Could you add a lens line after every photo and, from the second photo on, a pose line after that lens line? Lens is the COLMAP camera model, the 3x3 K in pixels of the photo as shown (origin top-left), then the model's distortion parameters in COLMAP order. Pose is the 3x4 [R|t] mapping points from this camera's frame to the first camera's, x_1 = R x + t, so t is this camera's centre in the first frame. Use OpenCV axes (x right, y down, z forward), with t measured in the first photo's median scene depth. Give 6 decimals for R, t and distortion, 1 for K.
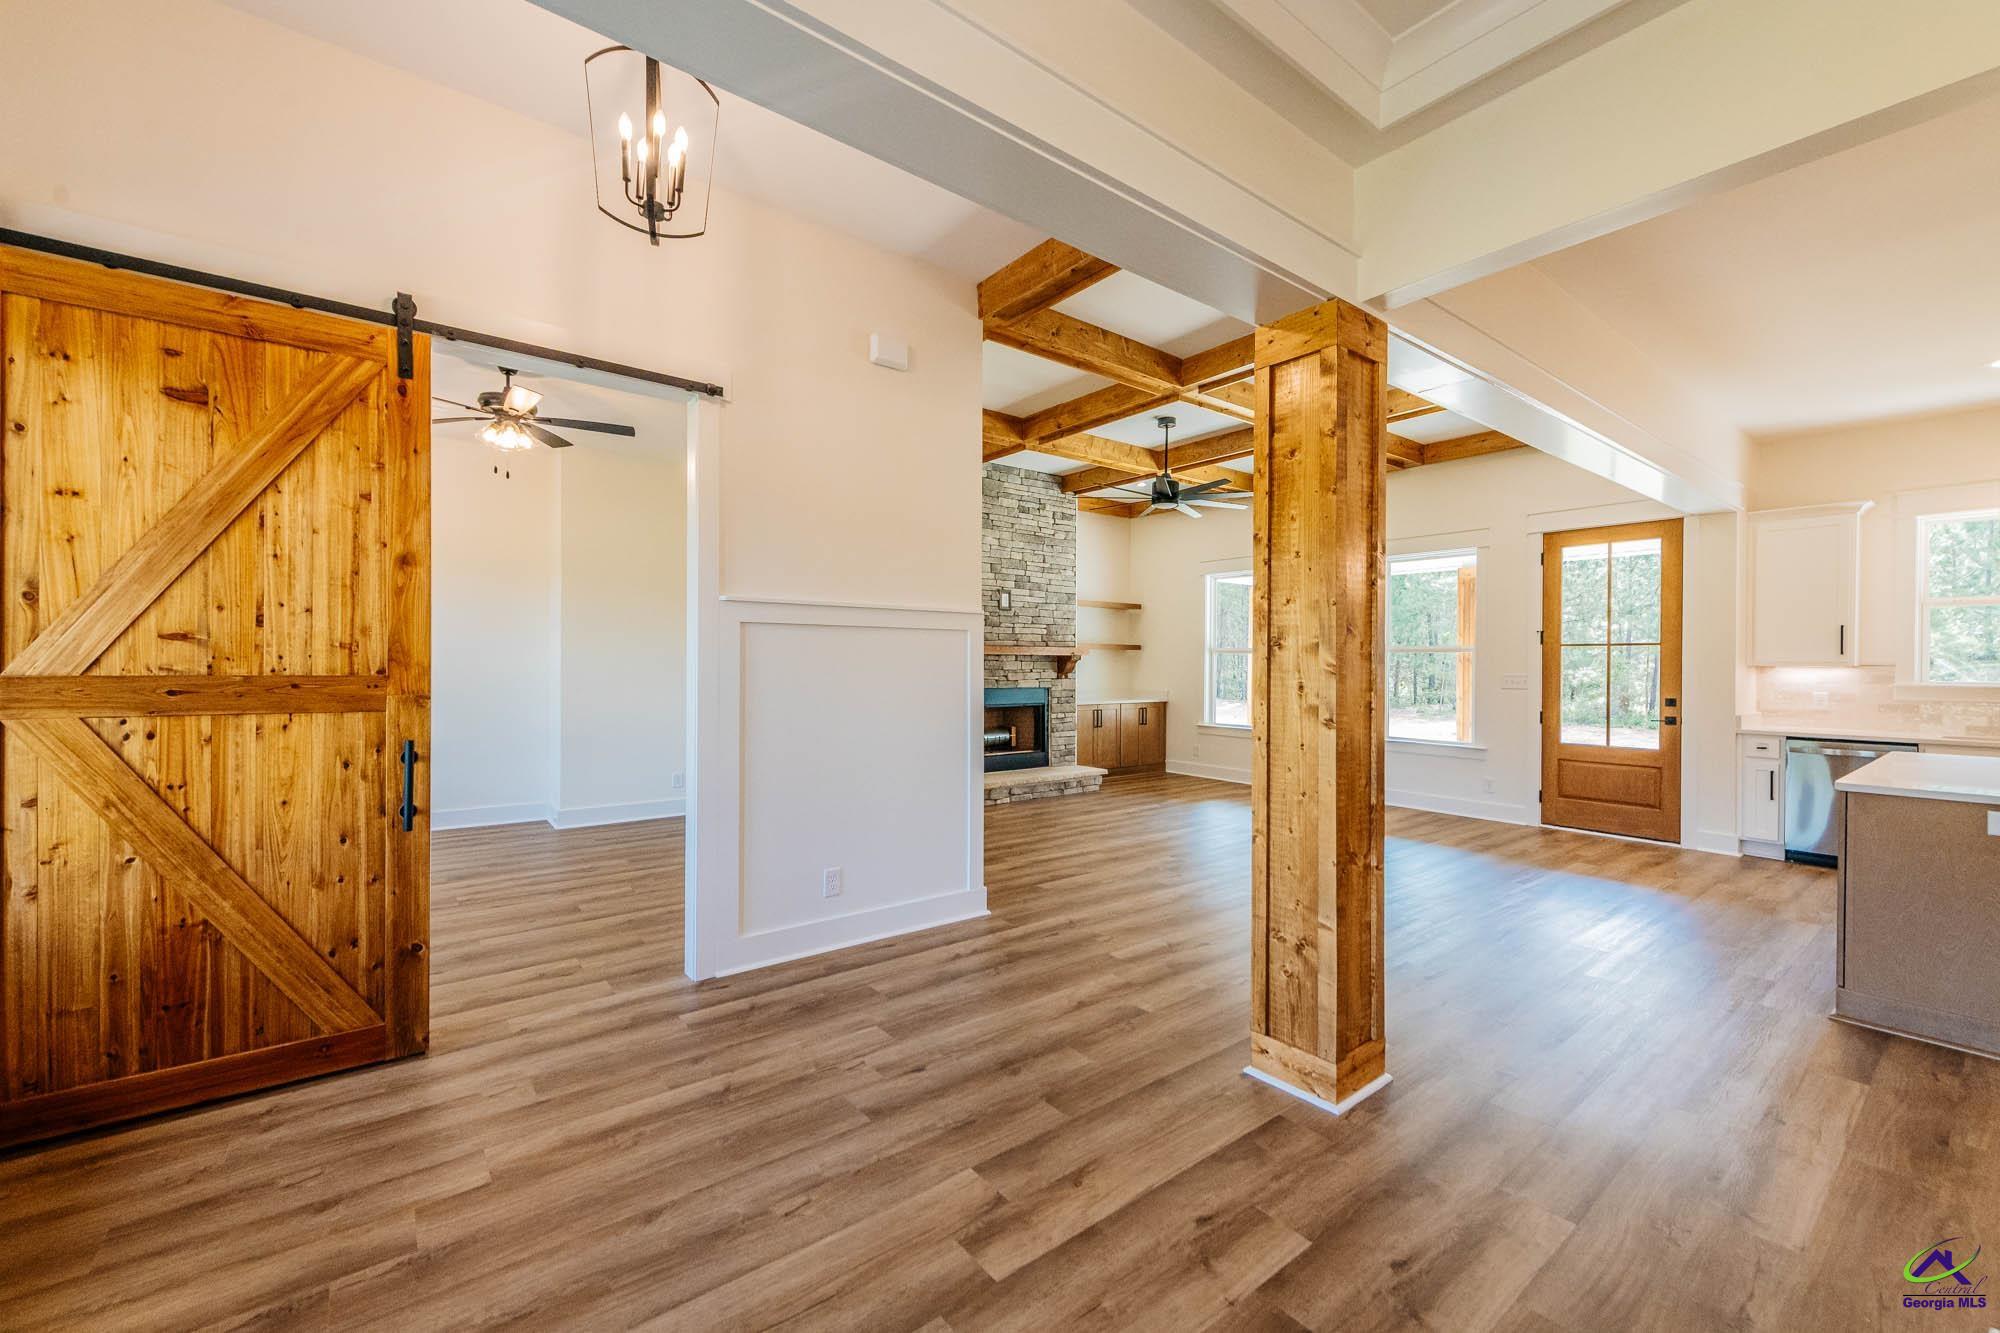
lens RADIAL K [[813.1, 0, 1000.0], [0, 813.1, 666.5], [0, 0, 1]] dist [0.009623, -0.000151]
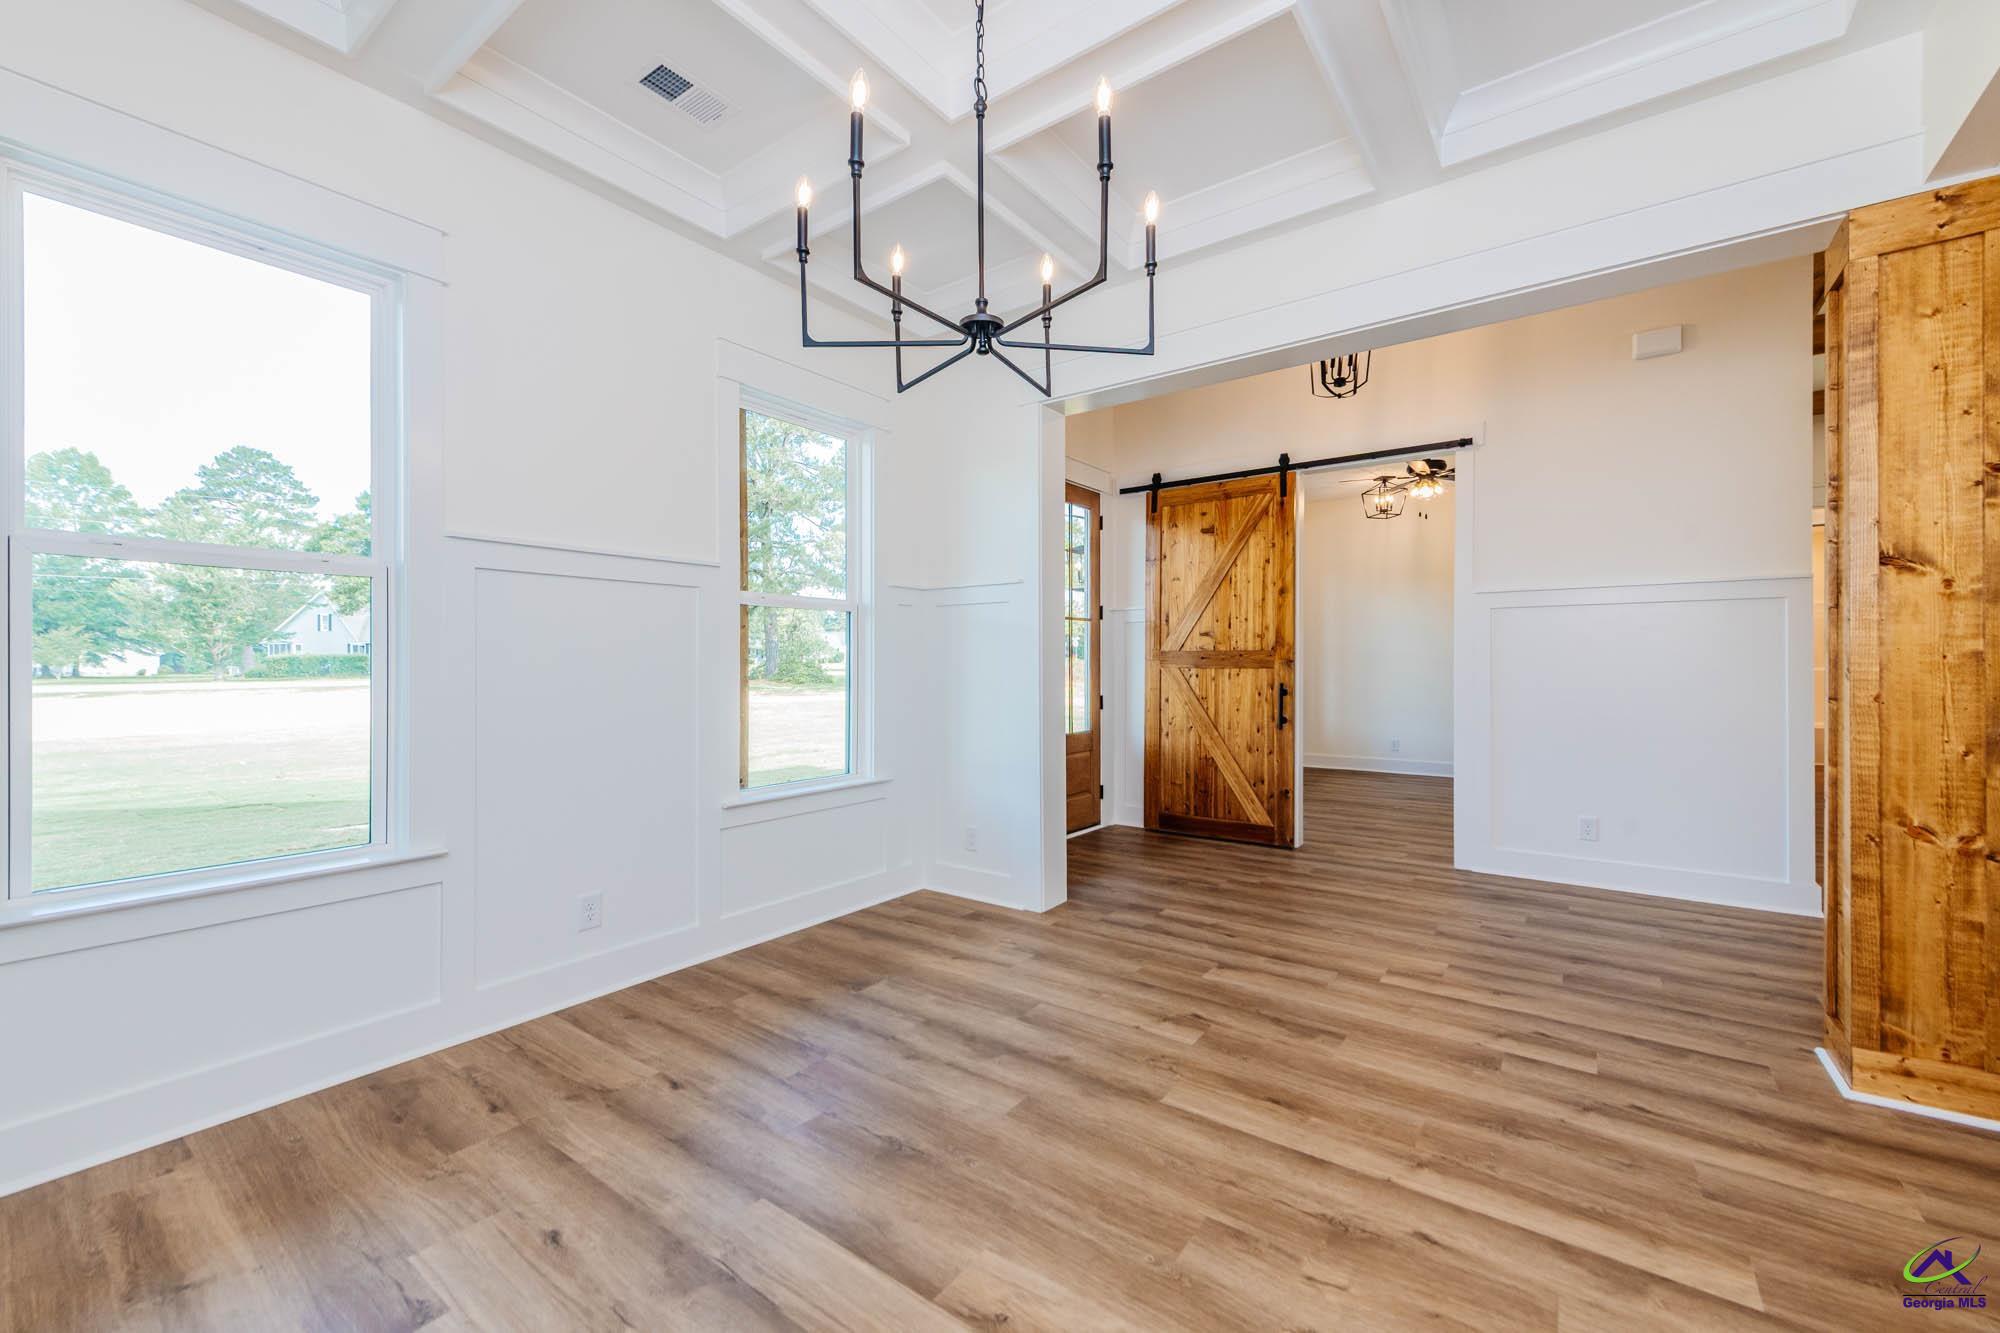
lens RADIAL K [[813.1, 0, 1000.0], [0, 813.1, 666.5], [0, 0, 1]] dist [0.009623, -0.000151]
pose [[0.262638, -0.005535, -0.964879, 1.000996], [-0.002424, 0.999977, -0.006397, 0.066419], [0.964891, 0.004019, 0.262619, -0.160071]]
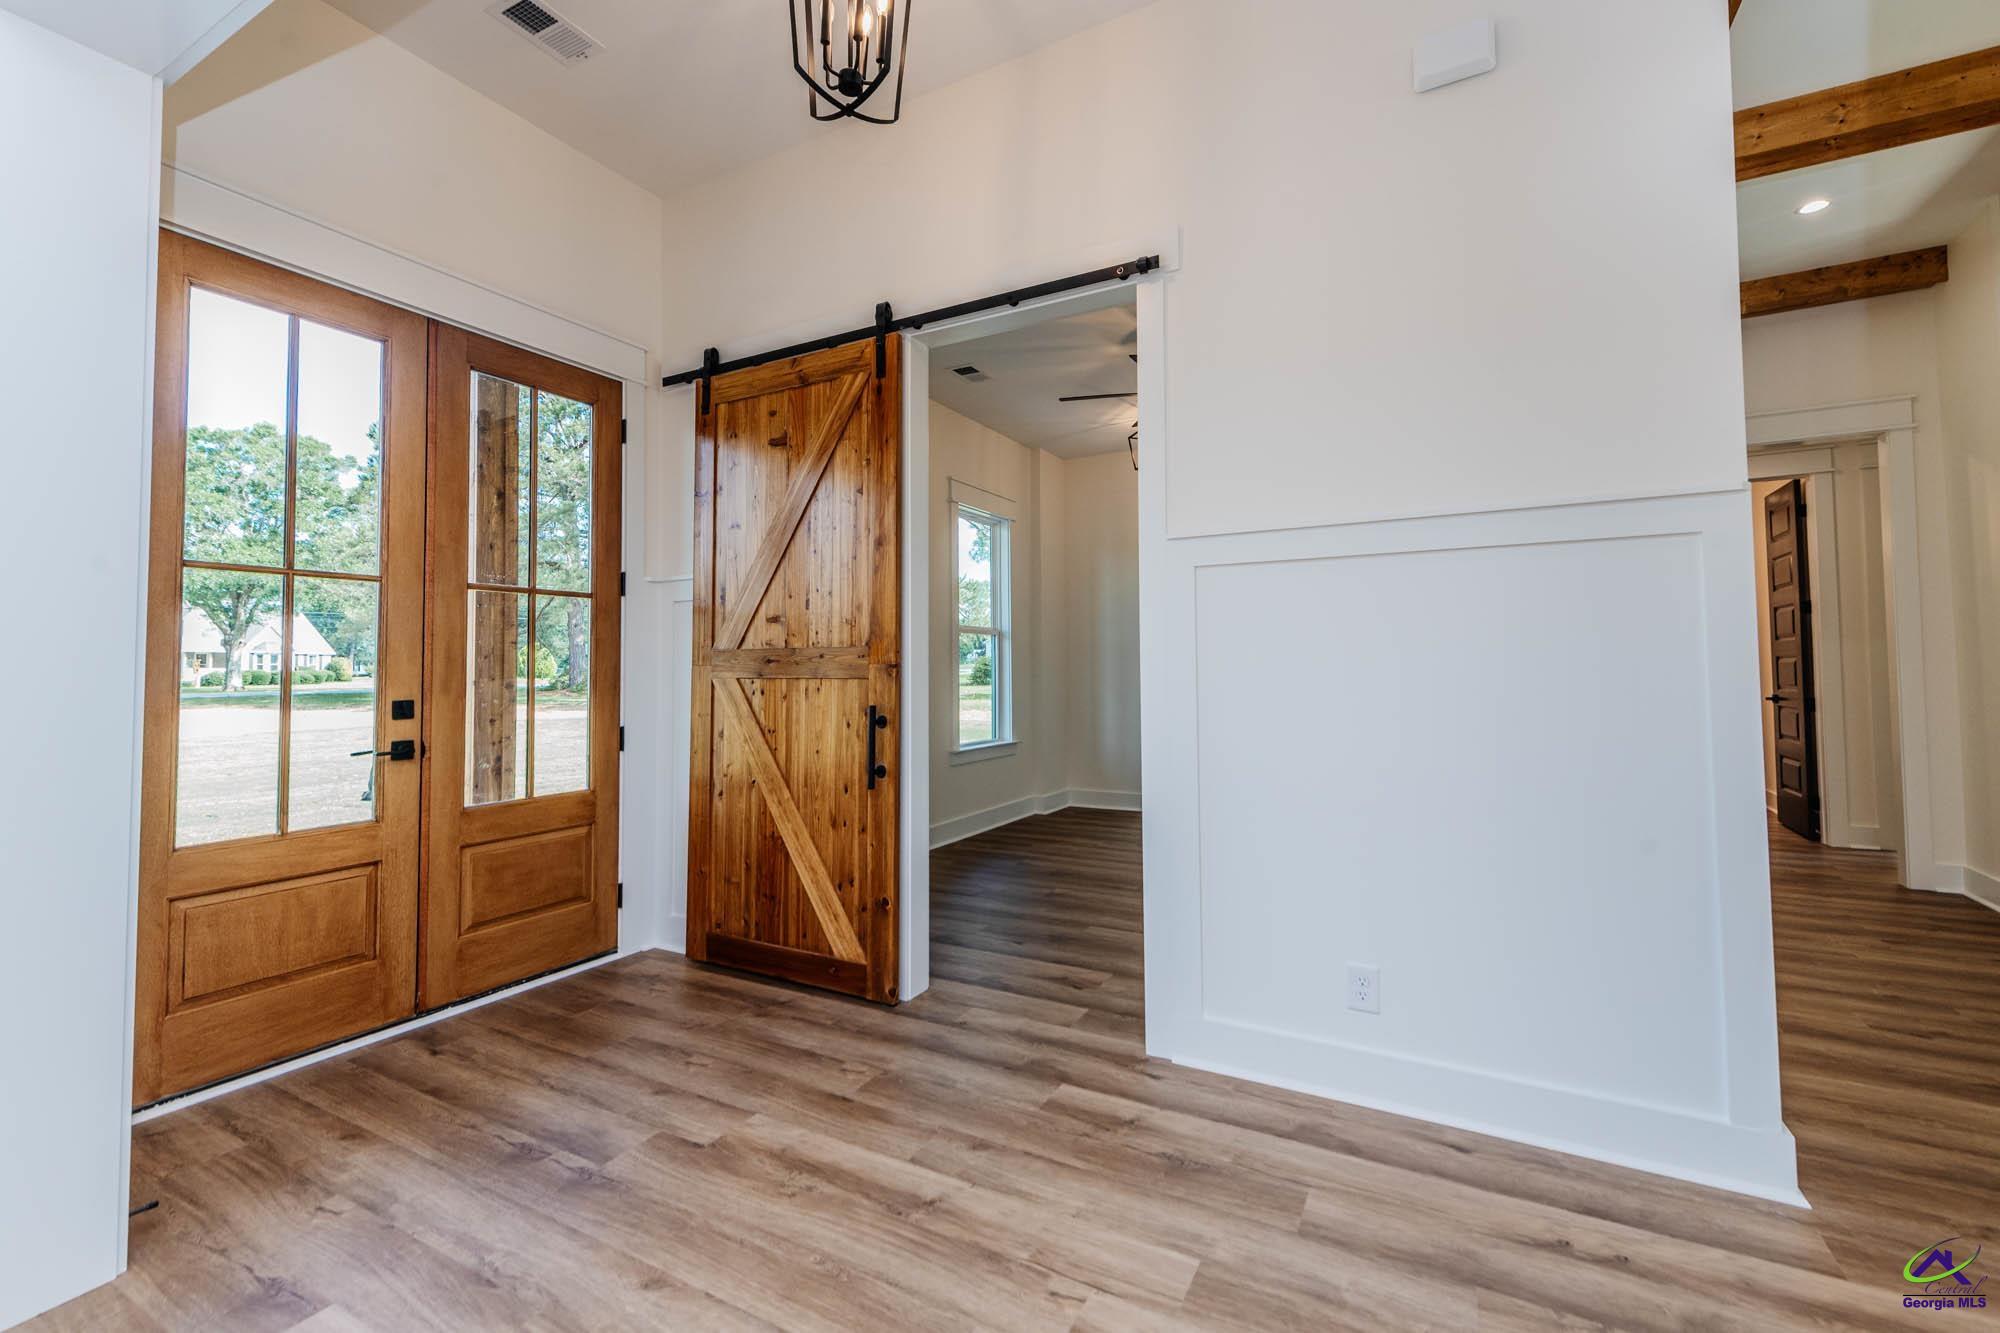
lens RADIAL K [[843.5, 0, 1002.4], [0, 843.5, 638.4], [0, 0, 1]] dist [0.013195, -0.000262]
pose [[0.392300, -0.043712, -0.918798, 0.388627], [0.005644, 0.998966, -0.045116, 0.054431], [0.919820, 0.012514, 0.392141, 0.740469]]
